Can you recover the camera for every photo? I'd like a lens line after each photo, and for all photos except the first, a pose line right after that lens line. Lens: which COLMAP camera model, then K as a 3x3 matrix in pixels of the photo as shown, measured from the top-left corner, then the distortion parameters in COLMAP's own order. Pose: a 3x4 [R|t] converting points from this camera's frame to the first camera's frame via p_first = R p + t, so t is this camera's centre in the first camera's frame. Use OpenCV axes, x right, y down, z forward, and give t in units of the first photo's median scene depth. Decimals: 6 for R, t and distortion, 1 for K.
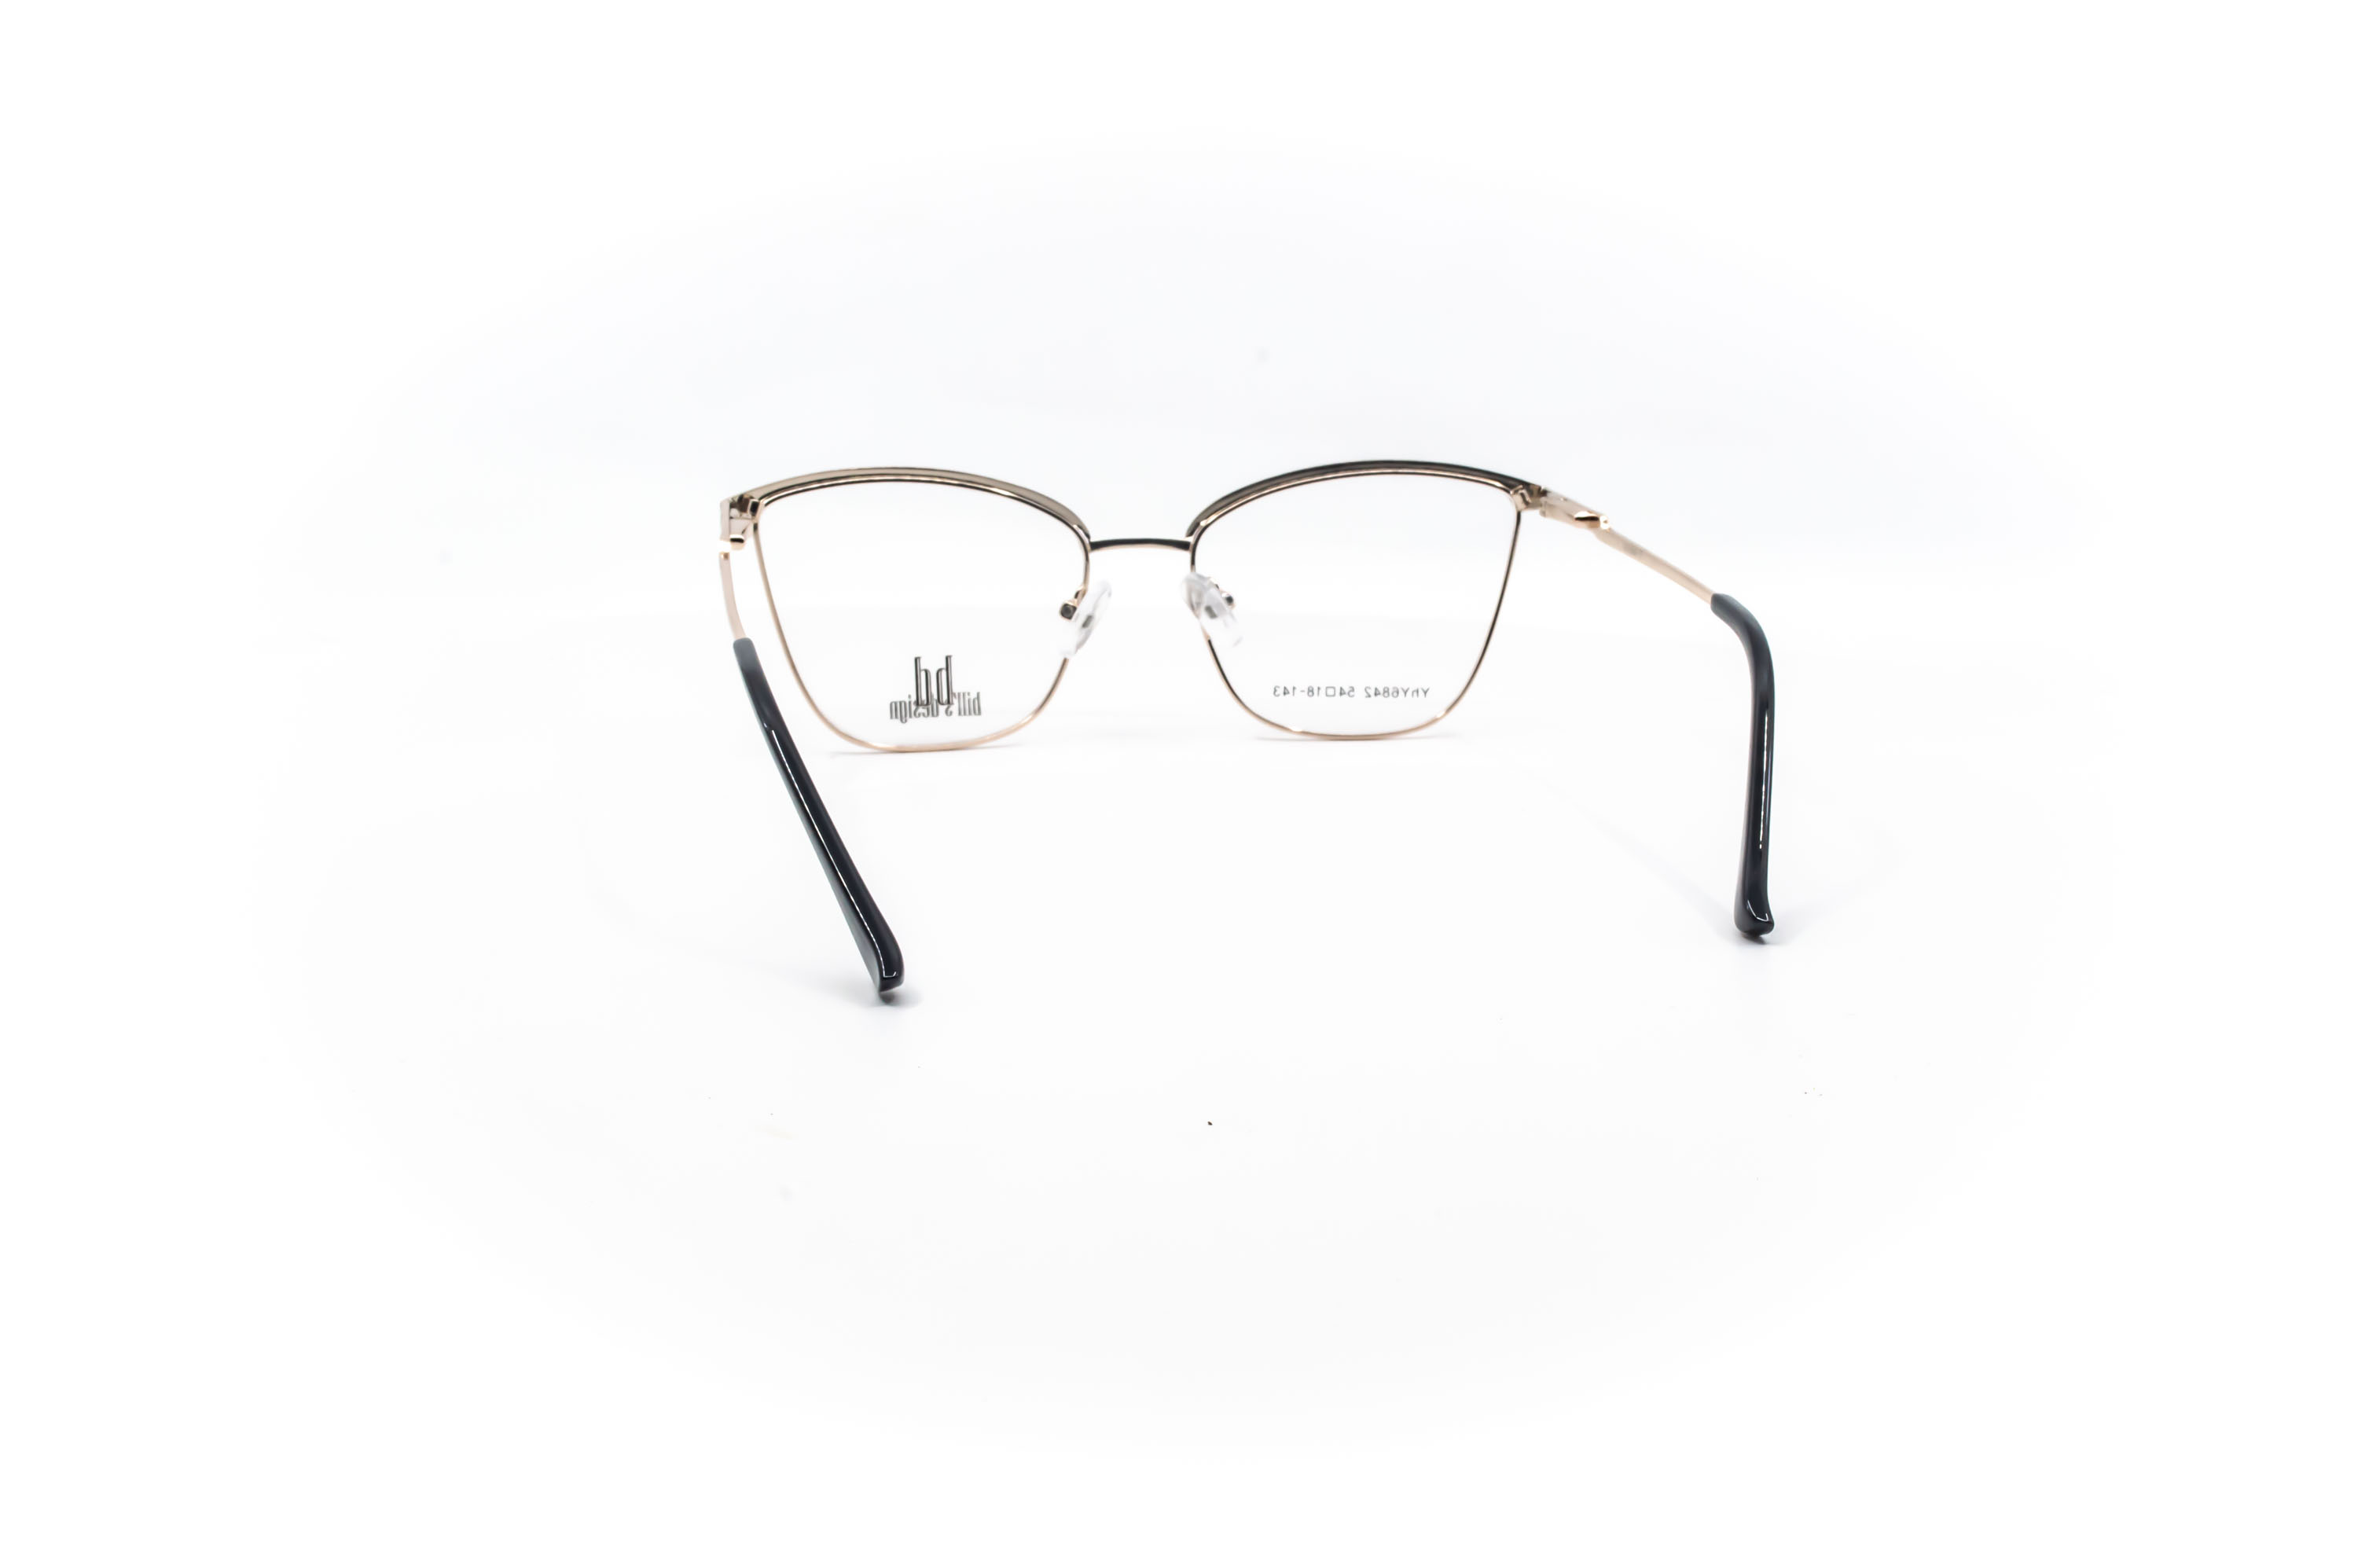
lens RADIAL K [[3086.2, 0, 1179.0], [0, 3086.2, 784.0], [0, 0, 1]] dist [-0.049969, 0.036939]
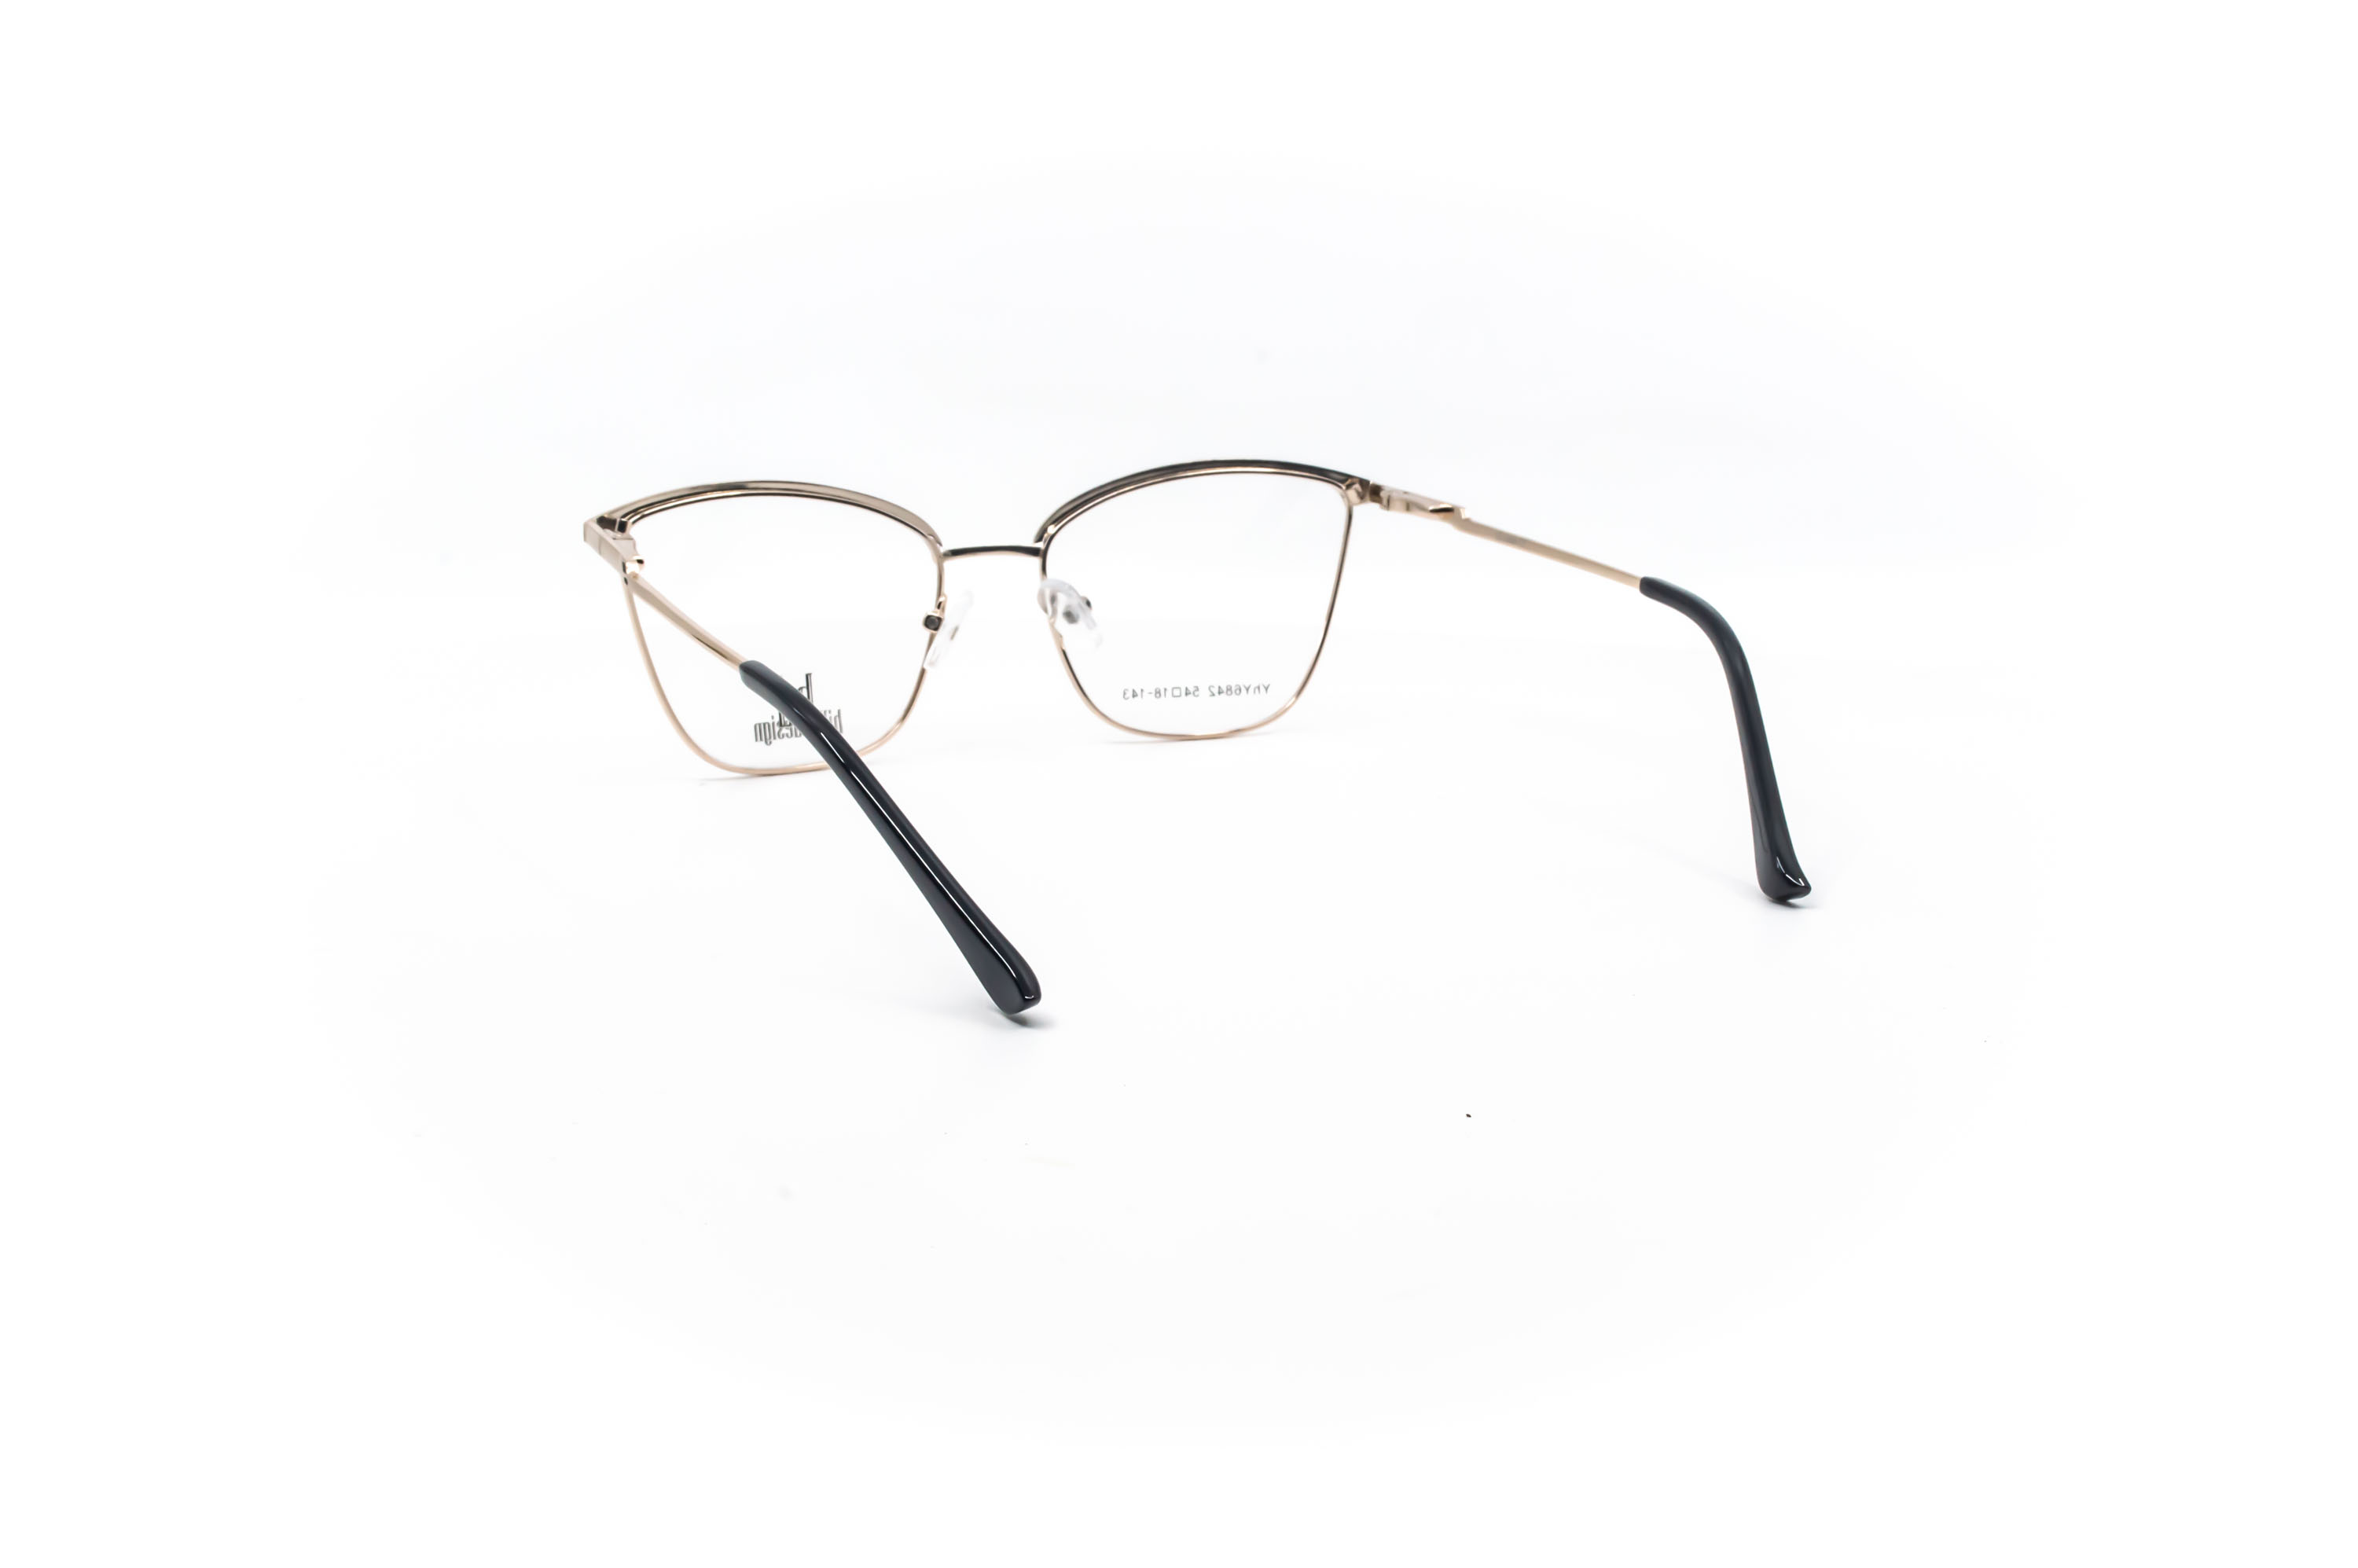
lens RADIAL K [[3086.2, 0, 1179.0], [0, 3086.2, 784.0], [0, 0, 1]] dist [-0.049969, 0.036939]
pose [[0.966621, -0.054773, 0.250287, -0.206444], [0.055748, 0.998440, 0.003198, -0.003481], [-0.250072, 0.010861, 0.968166, 0.031867]]
